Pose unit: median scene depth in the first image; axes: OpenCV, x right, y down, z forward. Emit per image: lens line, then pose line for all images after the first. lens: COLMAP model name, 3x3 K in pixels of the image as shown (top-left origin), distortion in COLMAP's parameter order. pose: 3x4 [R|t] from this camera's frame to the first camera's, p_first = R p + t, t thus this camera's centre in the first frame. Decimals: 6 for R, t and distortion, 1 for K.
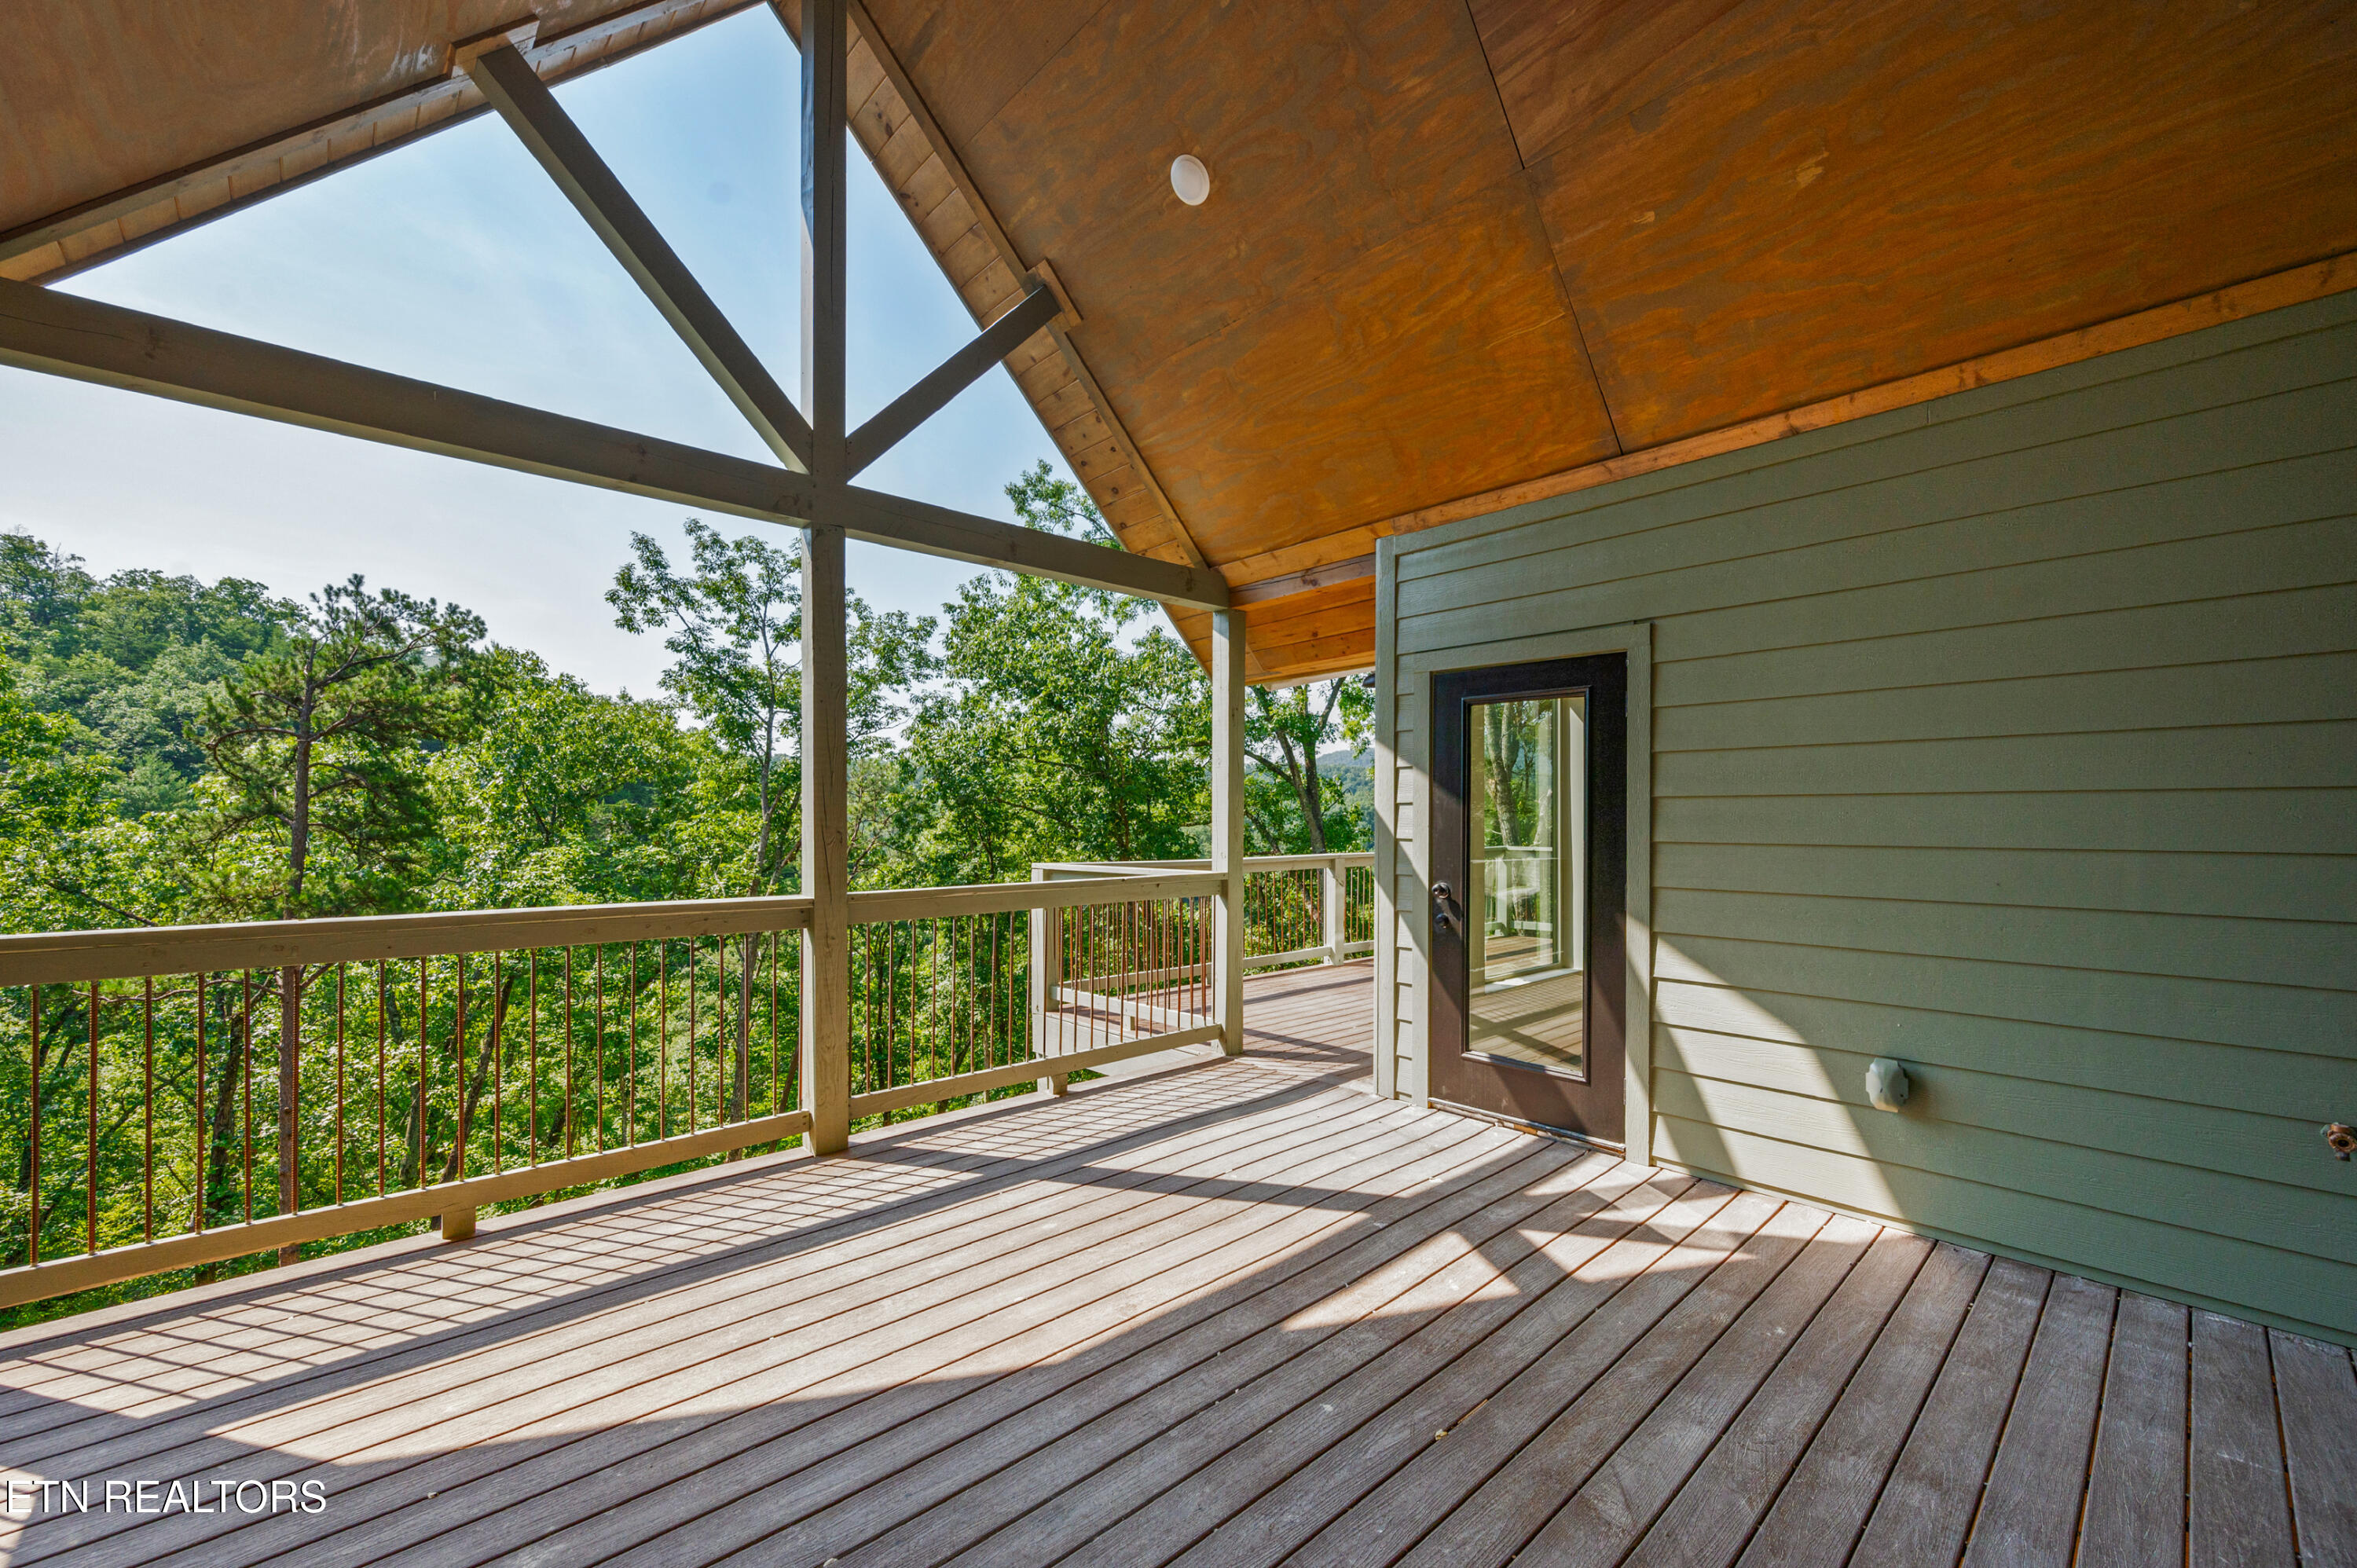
lens RADIAL K [[952.6, 0, 1186.1], [0, 952.6, 816.5], [0, 0, 1]] dist [0.000198, 0.000000]
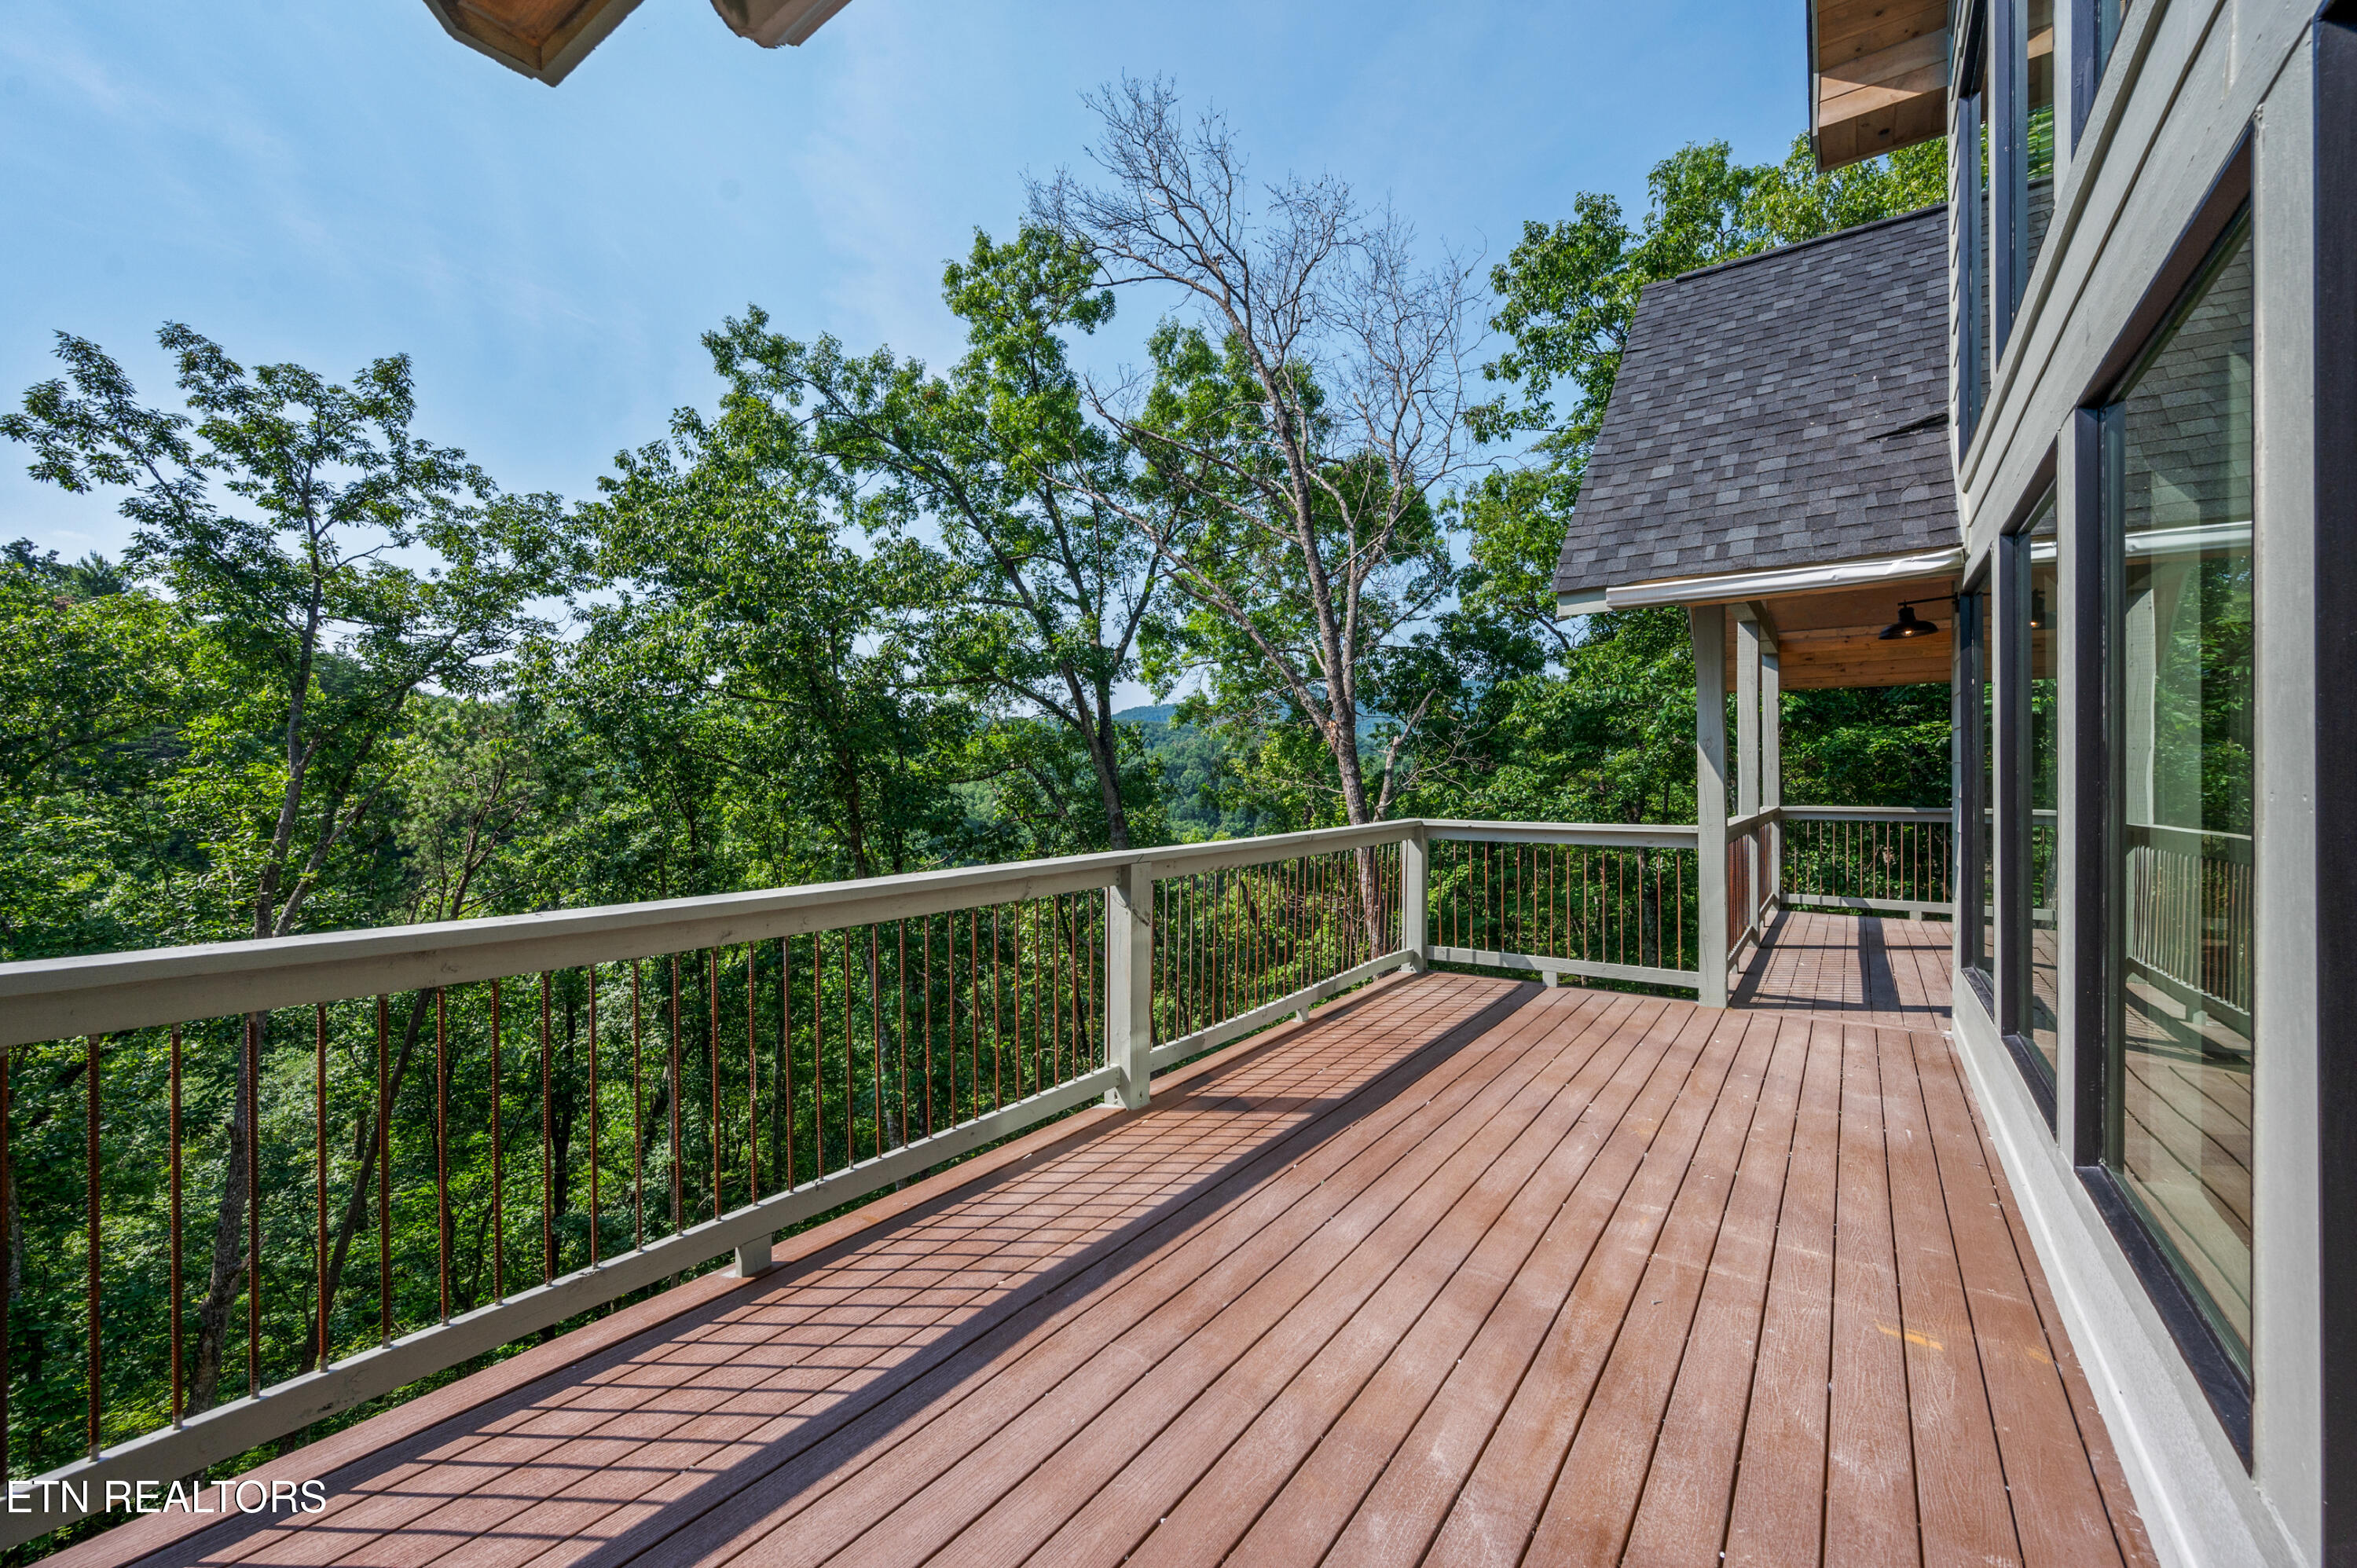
lens RADIAL K [[943.2, 0, 1178.5], [0, 943.2, 784.0], [0, 0, 1]] dist [0.000011, 0.000020]
pose [[0.979631, -0.003501, 0.200775, 0.030172], [0.000704, 0.999902, 0.014003, 0.000226], [-0.200805, -0.013576, 0.979537, 0.188844]]
